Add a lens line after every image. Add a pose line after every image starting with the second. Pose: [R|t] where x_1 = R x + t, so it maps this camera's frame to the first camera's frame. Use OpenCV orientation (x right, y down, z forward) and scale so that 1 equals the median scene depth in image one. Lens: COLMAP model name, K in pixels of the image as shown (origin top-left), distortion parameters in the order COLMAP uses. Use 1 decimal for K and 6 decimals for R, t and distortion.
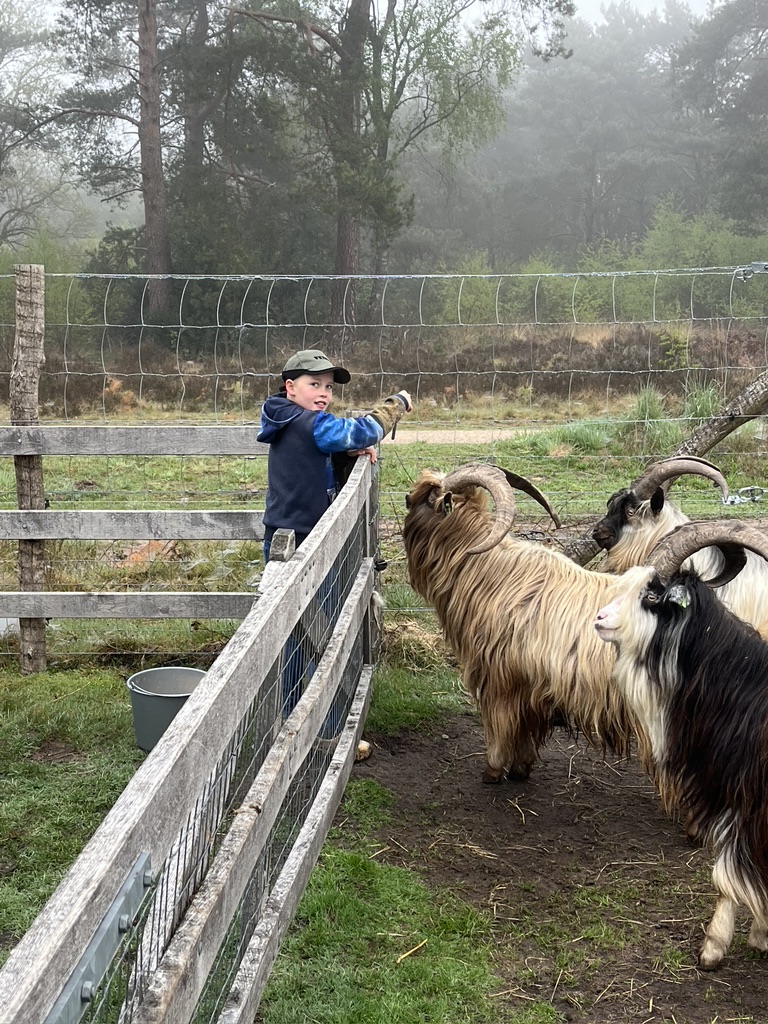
lens RADIAL K [[1396.9, 0, 384.0], [0, 1396.9, 512.0], [0, 0, 1]] dist [-0.001702, -0.026843]
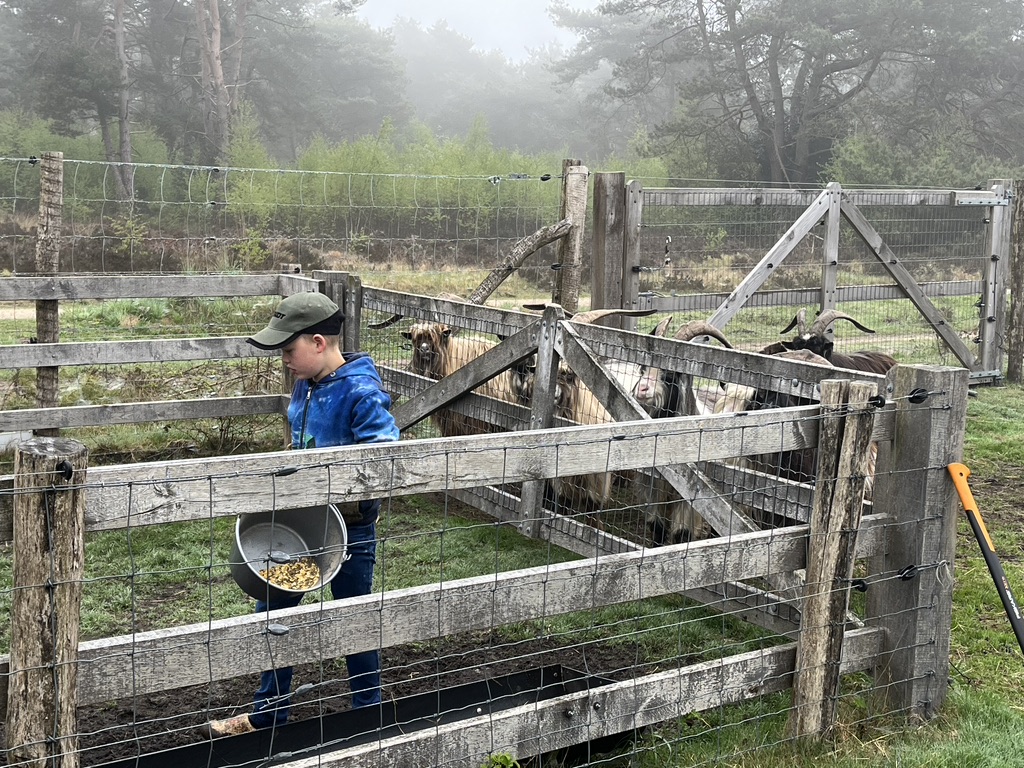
lens RADIAL K [[1396.9, 0, 512.0], [0, 1396.9, 384.0], [0, 0, 1]] dist [-0.001702, -0.026843]
pose [[0.809242, -0.051042, 0.585255, -0.666533], [0.062384, 0.998052, 0.000784, 0.061214], [-0.584154, 0.035876, 0.810849, -0.279089]]
